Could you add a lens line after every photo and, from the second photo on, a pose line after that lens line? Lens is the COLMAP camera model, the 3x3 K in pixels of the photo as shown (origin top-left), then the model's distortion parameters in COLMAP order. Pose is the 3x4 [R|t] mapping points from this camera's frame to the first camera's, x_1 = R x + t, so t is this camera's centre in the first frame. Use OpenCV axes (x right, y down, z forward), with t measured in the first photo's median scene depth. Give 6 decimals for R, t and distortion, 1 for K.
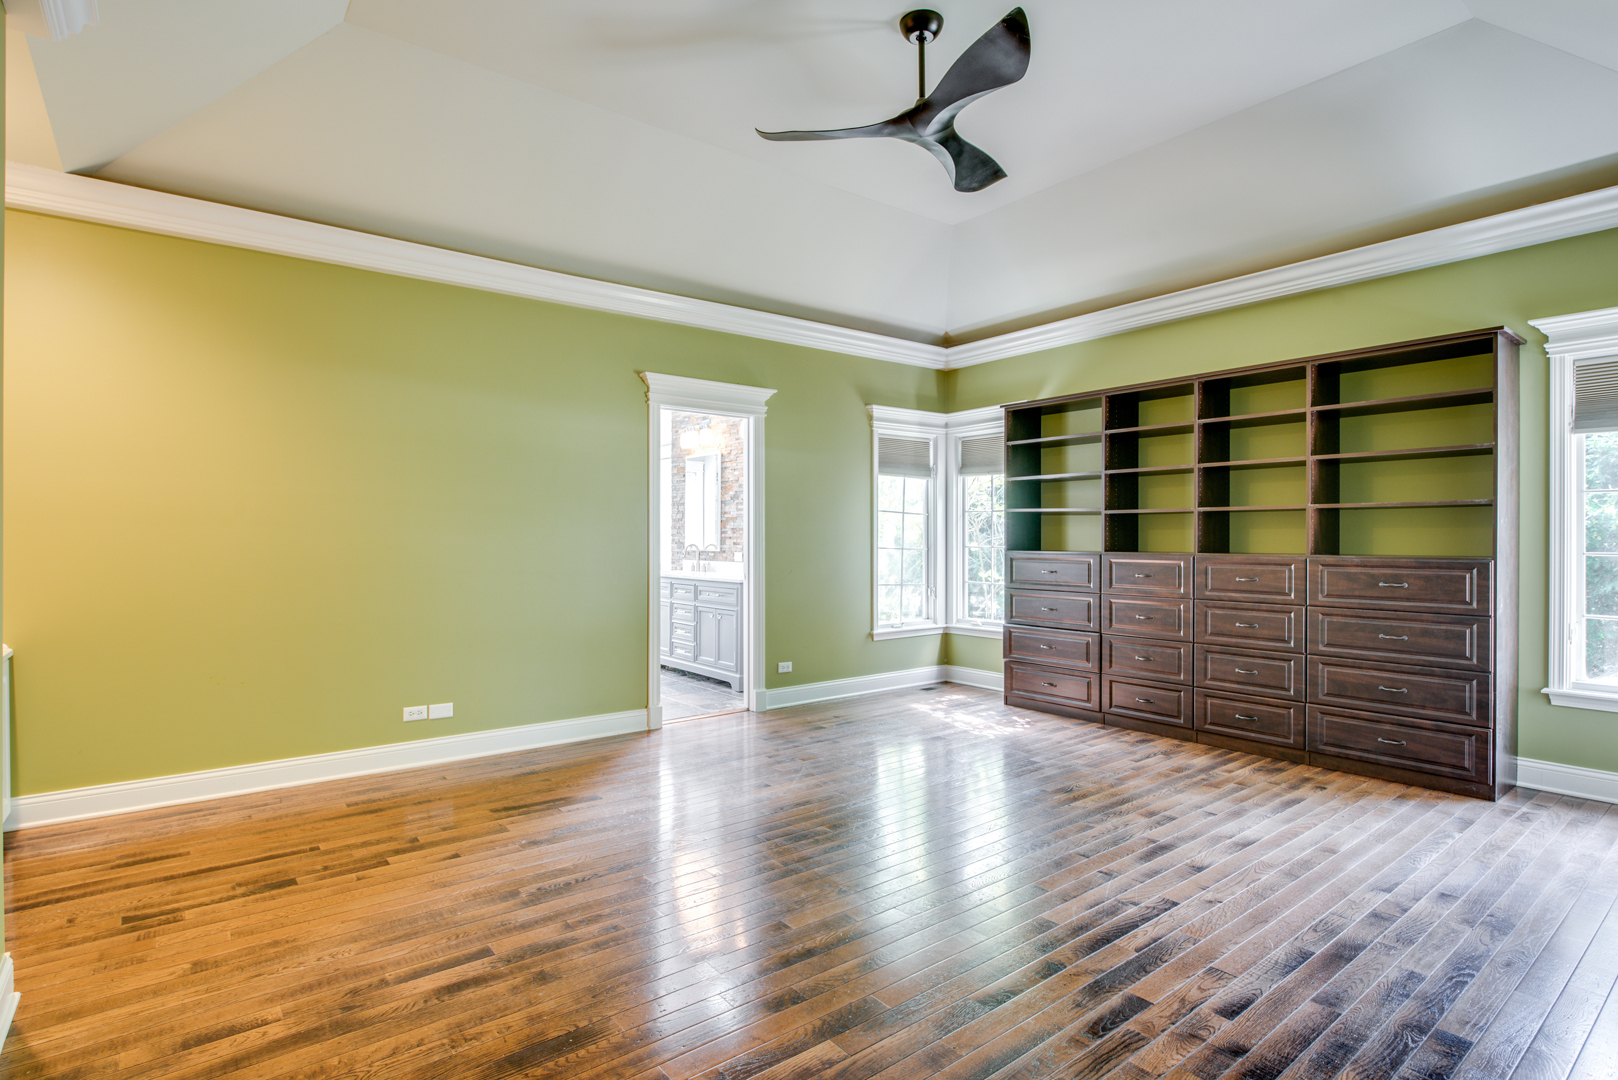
lens RADIAL K [[813.1, 0, 815.7], [0, 813.1, 538.7], [0, 0, 1]] dist [-0.009535, -0.000754]
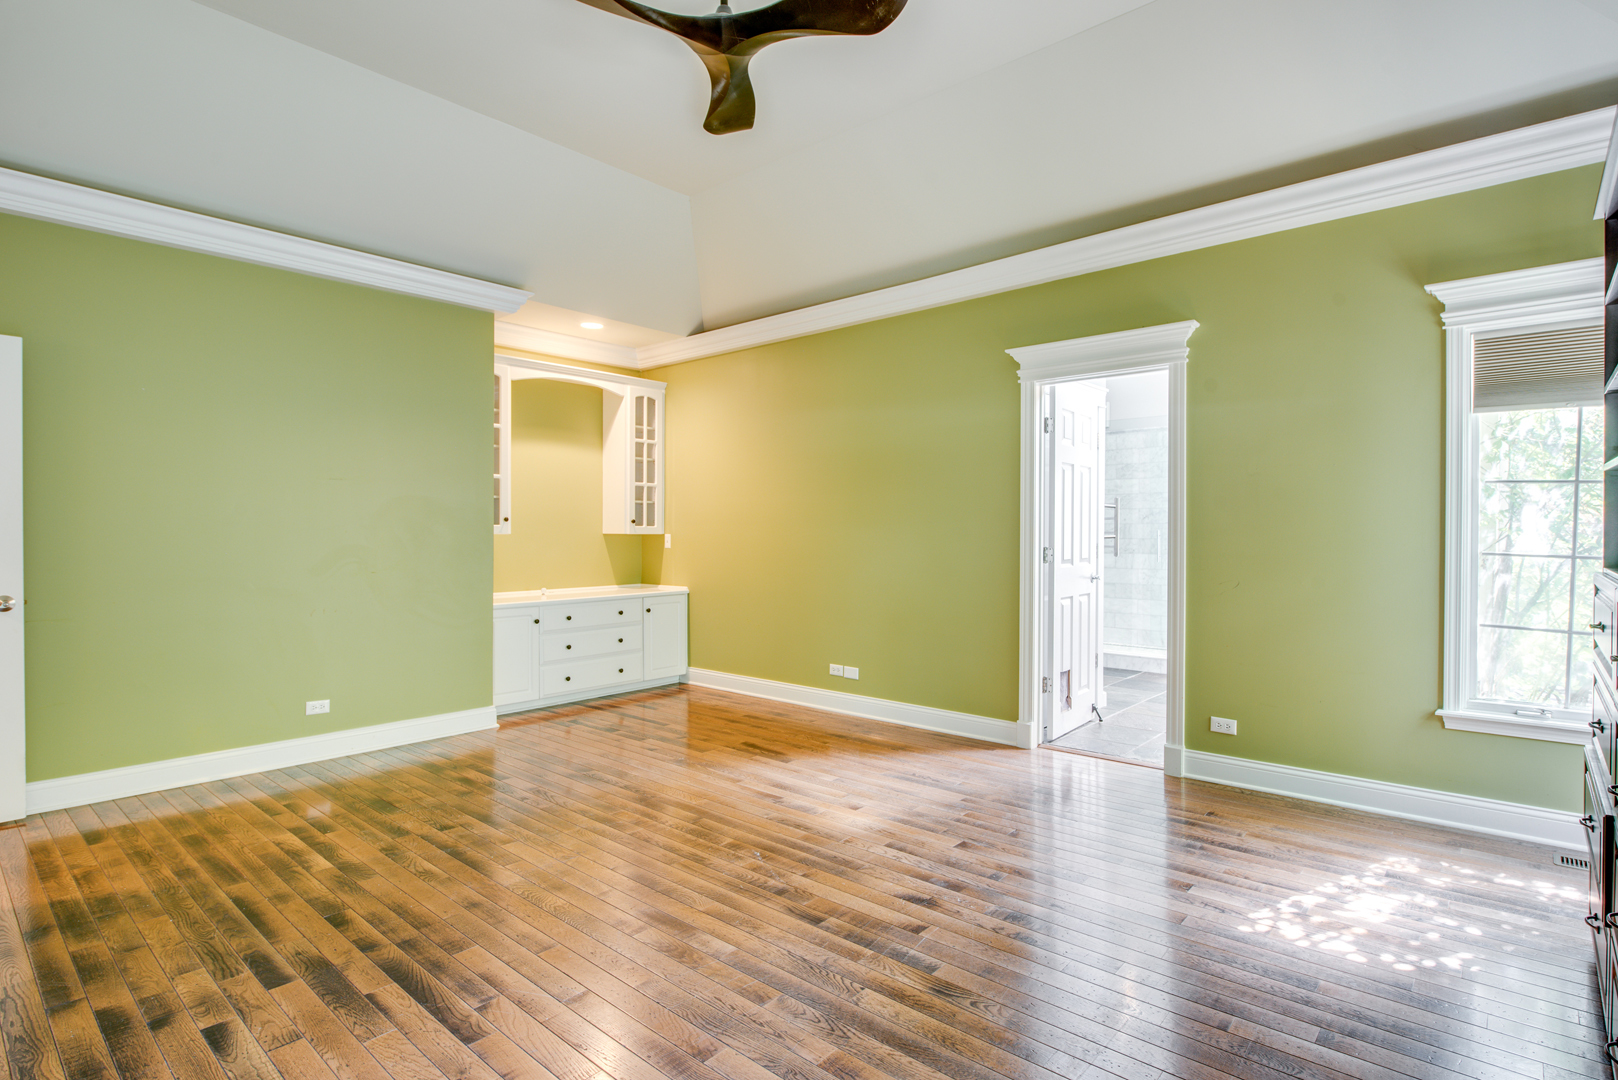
lens RADIAL K [[813.1, 0, 815.7], [0, 813.1, 538.7], [0, 0, 1]] dist [-0.009535, -0.000754]
pose [[0.181088, 0.010901, -0.983407, 0.929602], [-0.000763, 0.999940, 0.010944, -0.006548], [0.983467, -0.001231, 0.181085, 0.902891]]
